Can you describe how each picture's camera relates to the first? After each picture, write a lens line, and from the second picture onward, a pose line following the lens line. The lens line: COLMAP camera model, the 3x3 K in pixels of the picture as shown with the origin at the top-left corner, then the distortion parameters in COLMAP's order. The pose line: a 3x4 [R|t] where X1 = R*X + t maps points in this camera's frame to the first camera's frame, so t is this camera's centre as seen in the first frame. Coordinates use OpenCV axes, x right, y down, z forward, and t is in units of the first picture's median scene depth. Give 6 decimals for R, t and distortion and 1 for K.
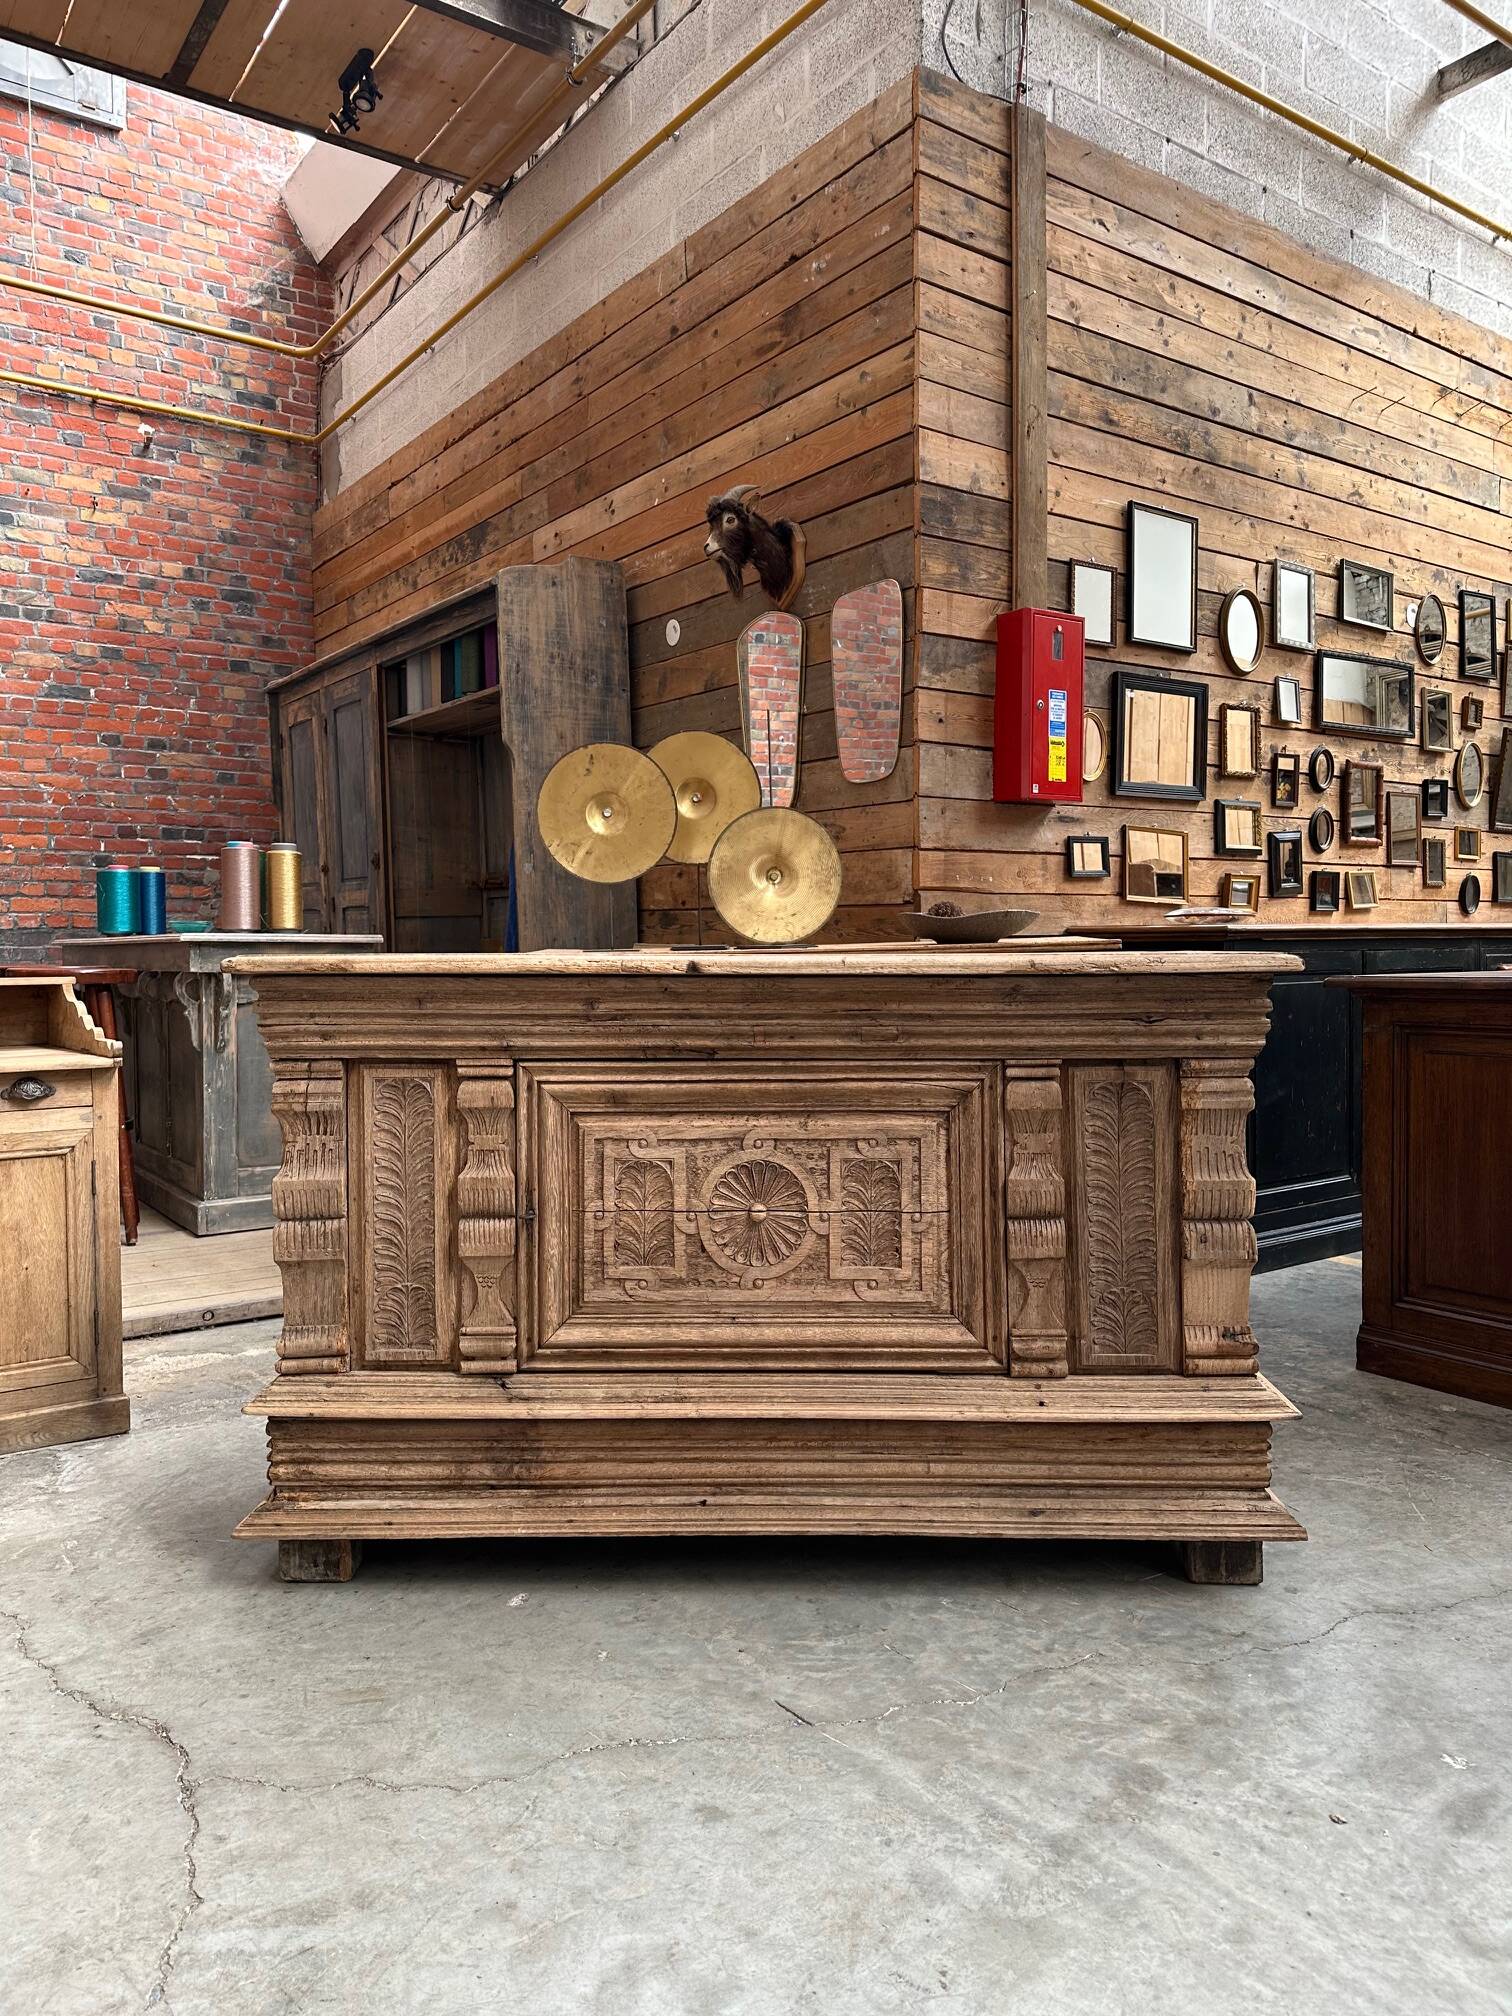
lens RADIAL K [[1384.6, 0, 754.7], [0, 1384.6, 990.0], [0, 0, 1]] dist [0.131541, -0.218929]
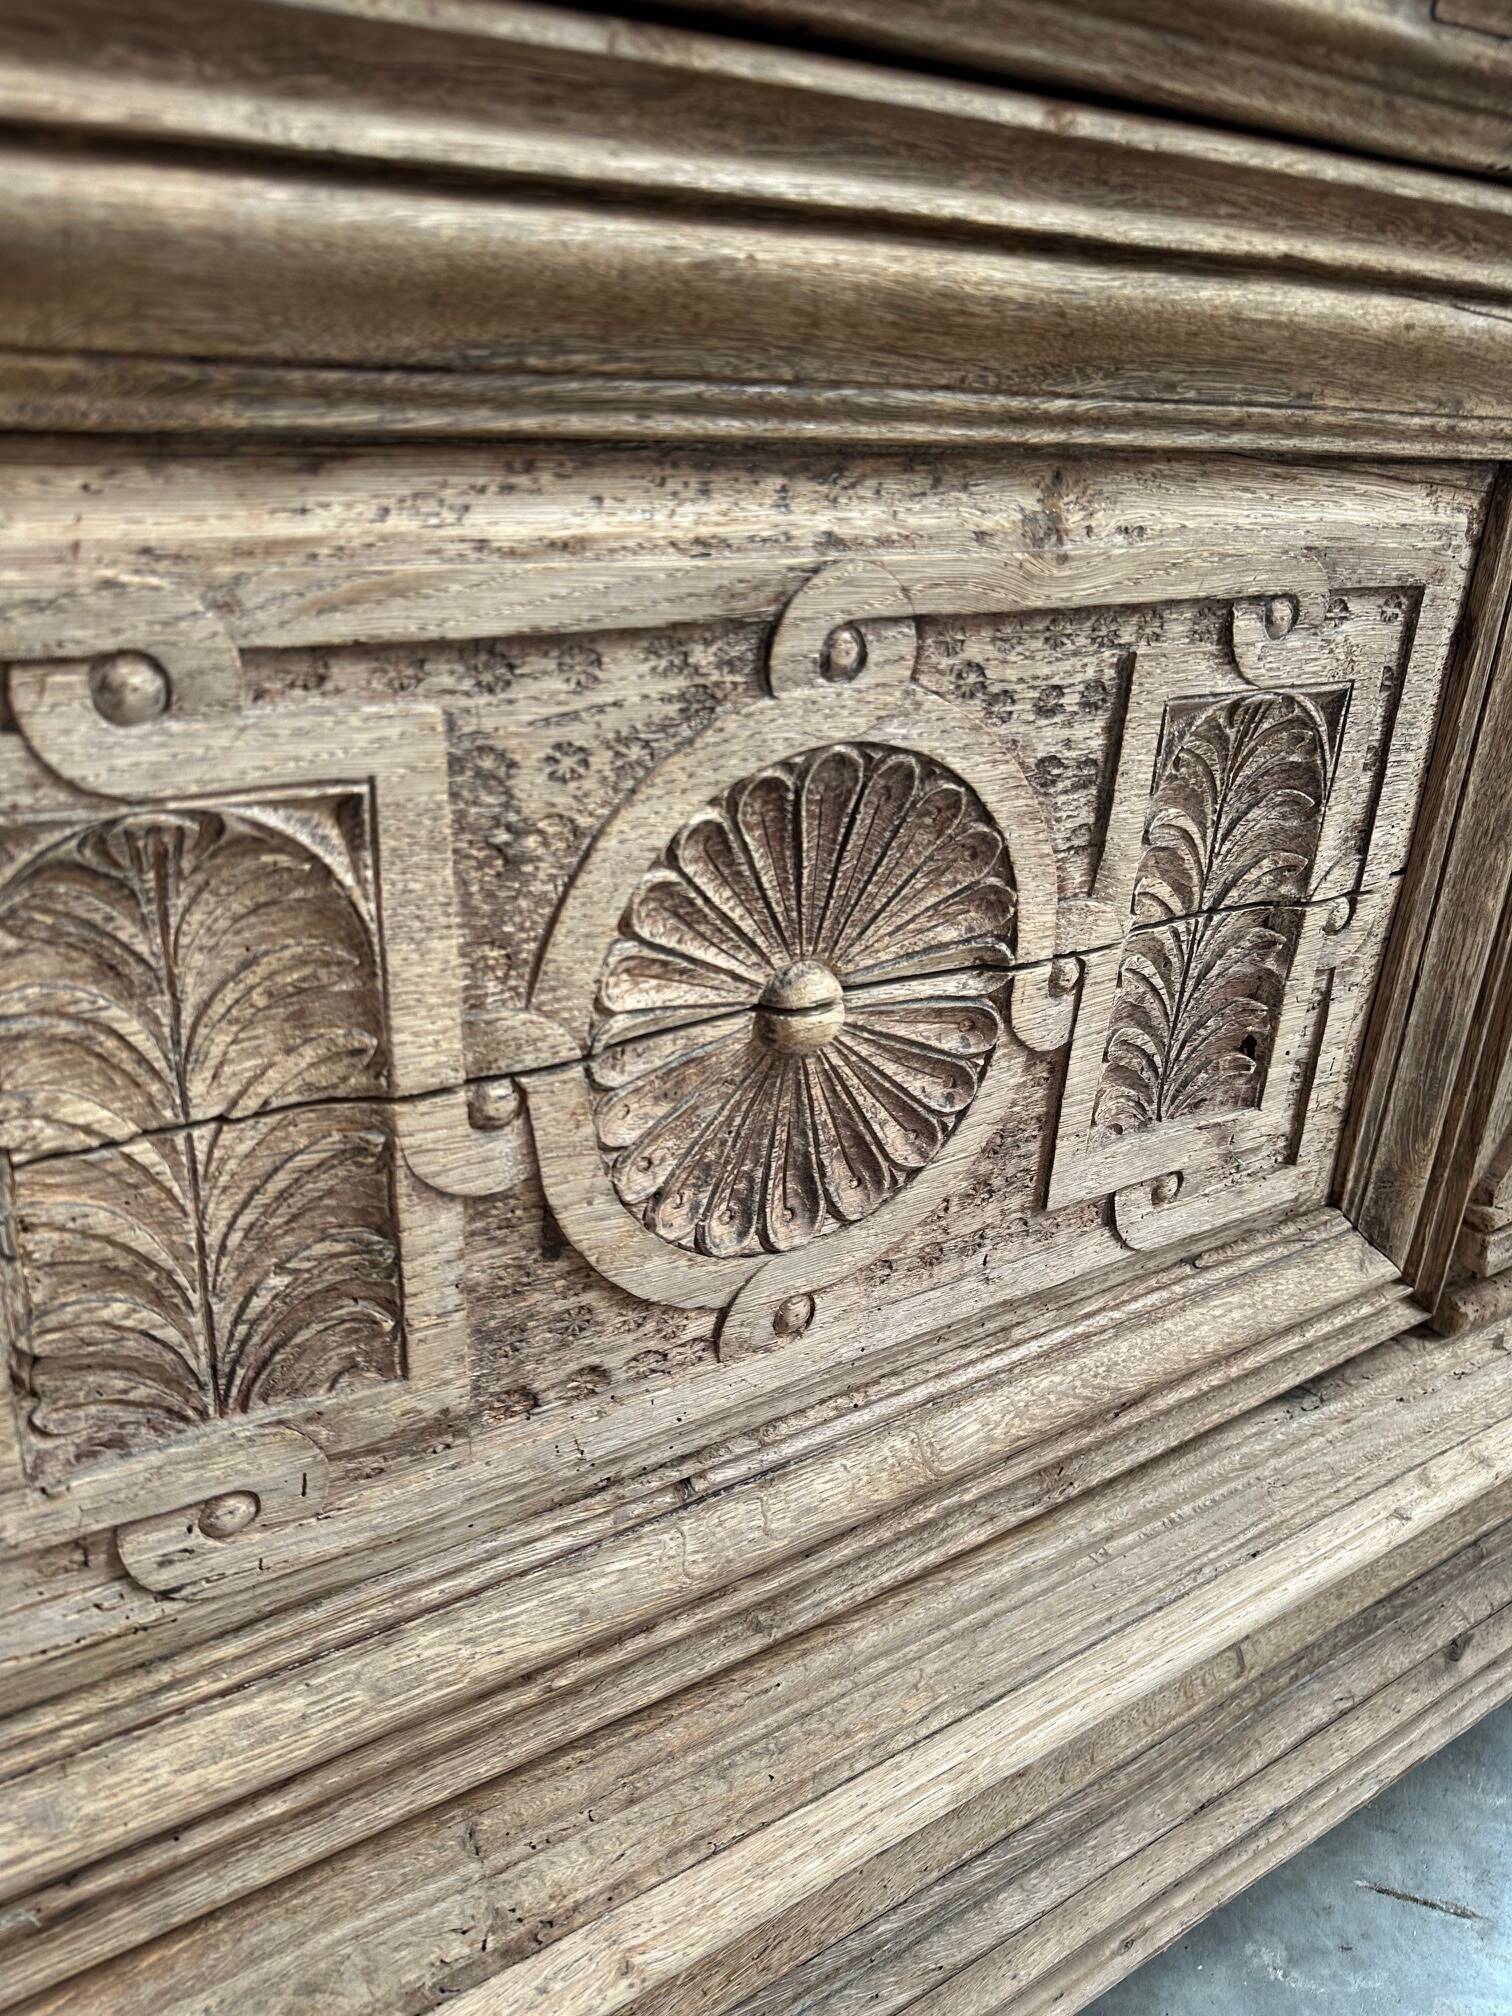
lens RADIAL K [[1438.1, 0, 766.7], [0, 1438.1, 1015.1], [0, 0, 1]] dist [0.065851, -0.110808]
pose [[0.830114, -0.183783, 0.526436, -0.108716], [-0.041072, 0.921402, 0.386434, 0.083738], [-0.556079, -0.342406, 0.757320, 0.852839]]
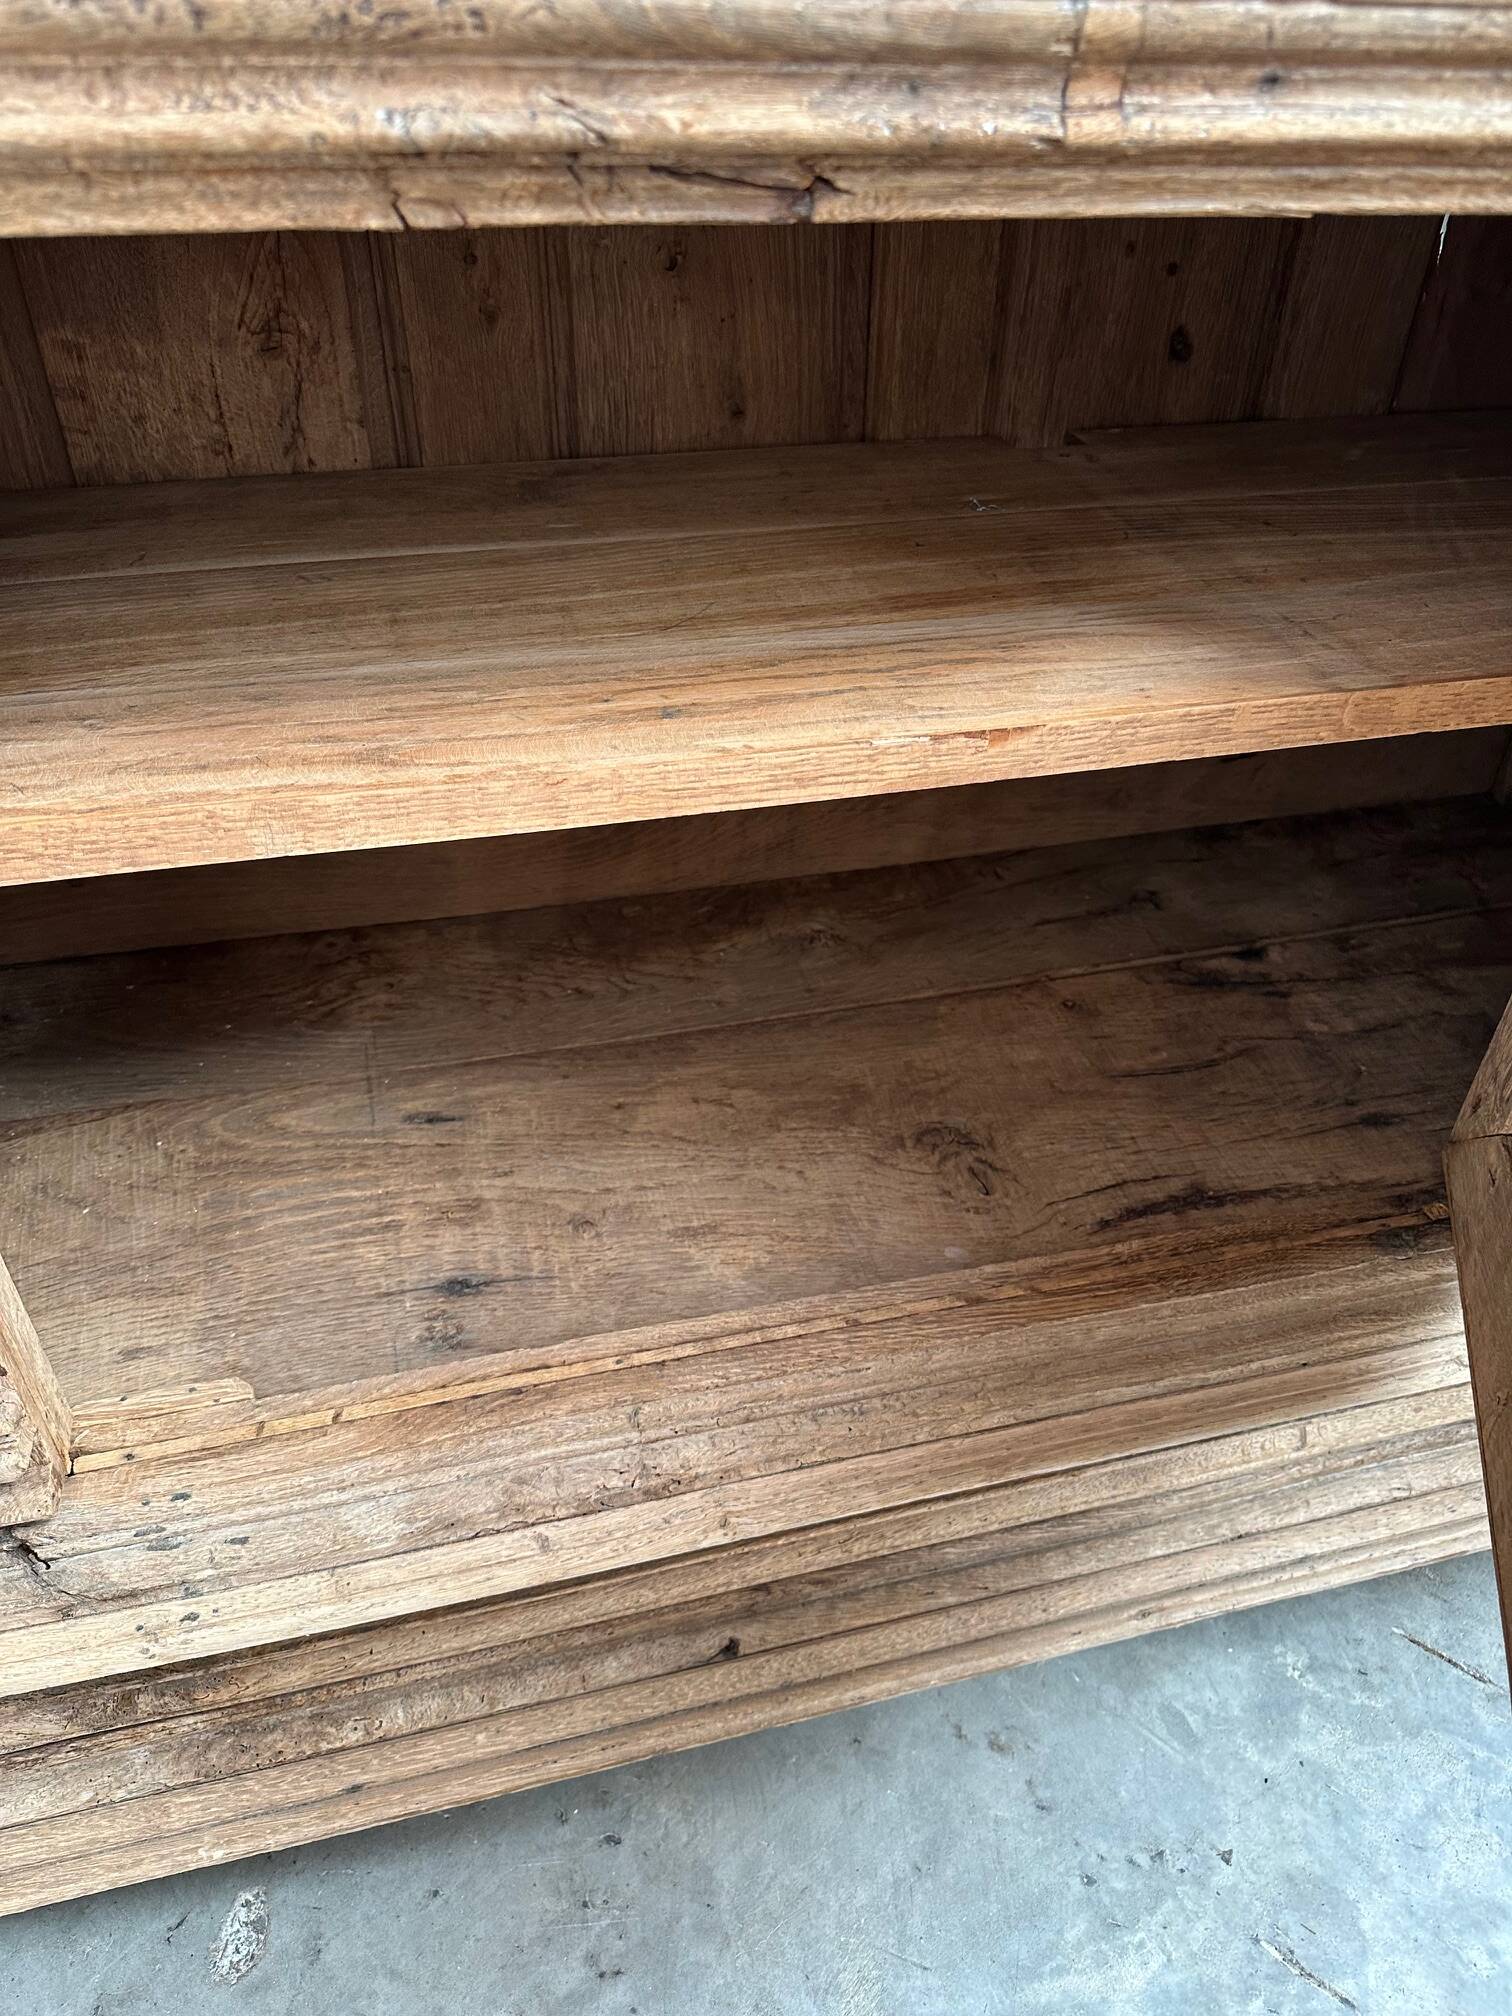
lens RADIAL K [[1426.3, 0, 754.0], [0, 1426.3, 1011.8], [0, 0, 1]] dist [-0.003272, -0.005018]
pose [[0.964056, -0.140180, 0.225711, -0.087644], [-0.024367, 0.799273, 0.600473, 0.021908], [-0.264579, -0.584390, 0.767129, 0.803769]]
